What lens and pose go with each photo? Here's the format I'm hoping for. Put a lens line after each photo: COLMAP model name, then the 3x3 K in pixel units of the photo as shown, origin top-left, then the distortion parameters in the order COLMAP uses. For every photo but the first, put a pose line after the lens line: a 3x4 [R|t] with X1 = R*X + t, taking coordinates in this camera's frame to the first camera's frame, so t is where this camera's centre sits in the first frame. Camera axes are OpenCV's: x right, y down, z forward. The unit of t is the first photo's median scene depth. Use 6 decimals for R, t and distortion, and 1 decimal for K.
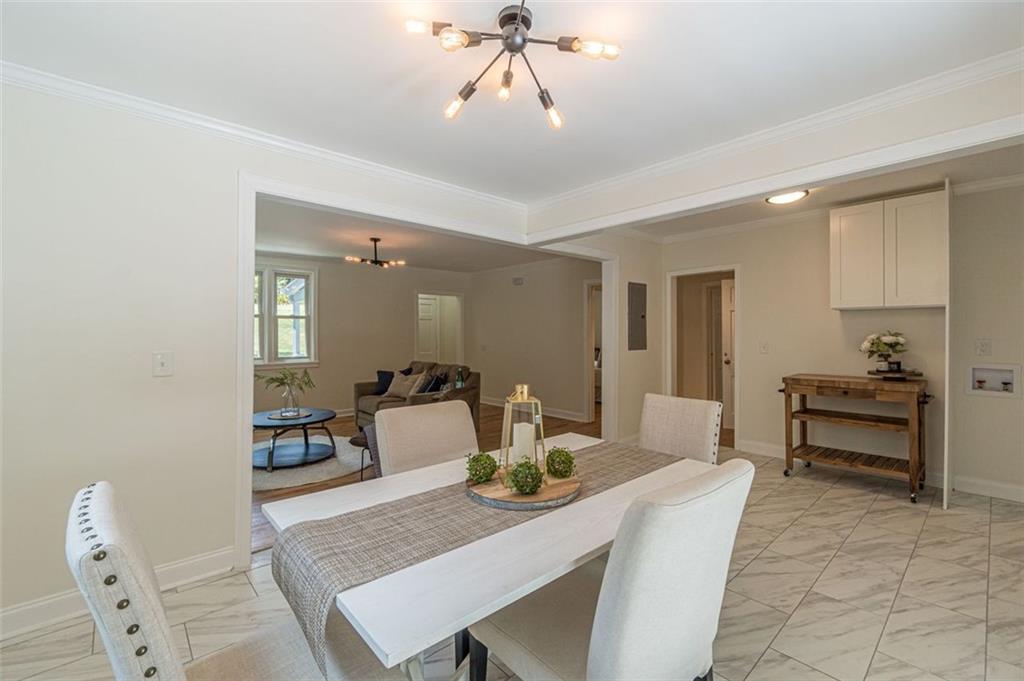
lens RADIAL K [[442.7, 0, 493.9], [0, 442.7, 335.0], [0, 0, 1]] dist [-0.000578, -0.000207]
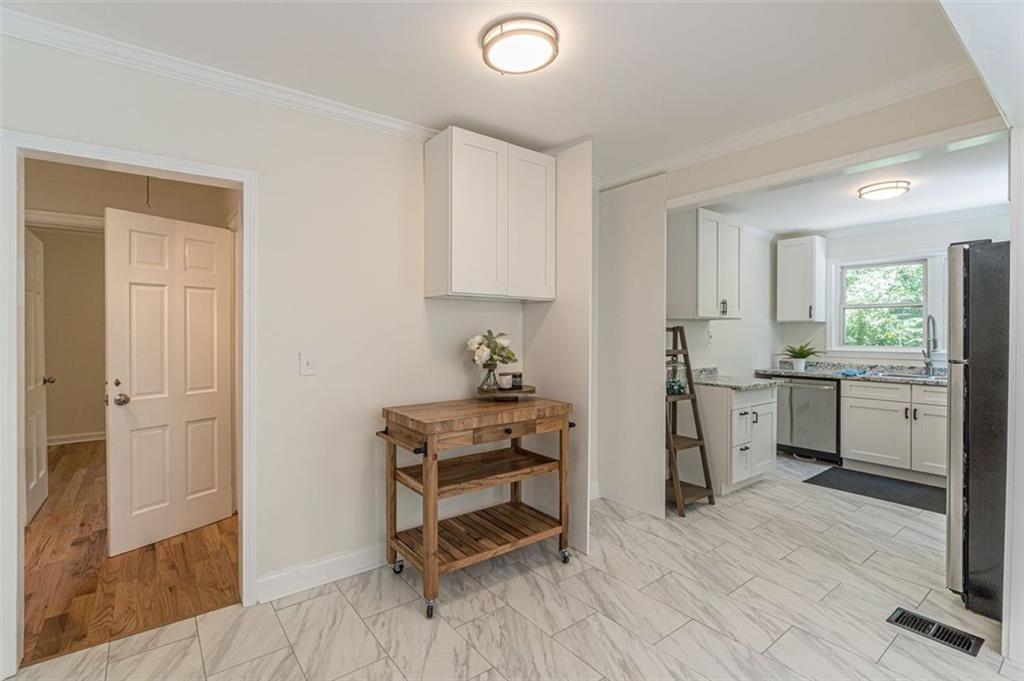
lens RADIAL K [[471.9, 0, 508.5], [0, 471.9, 336.4], [0, 0, 1]] dist [-0.000099, 0.000201]
pose [[0.055932, -0.006509, 0.998413, 0.152724], [0.003910, 0.999973, 0.006300, -0.005022], [-0.998427, 0.003552, 0.055956, 1.028197]]
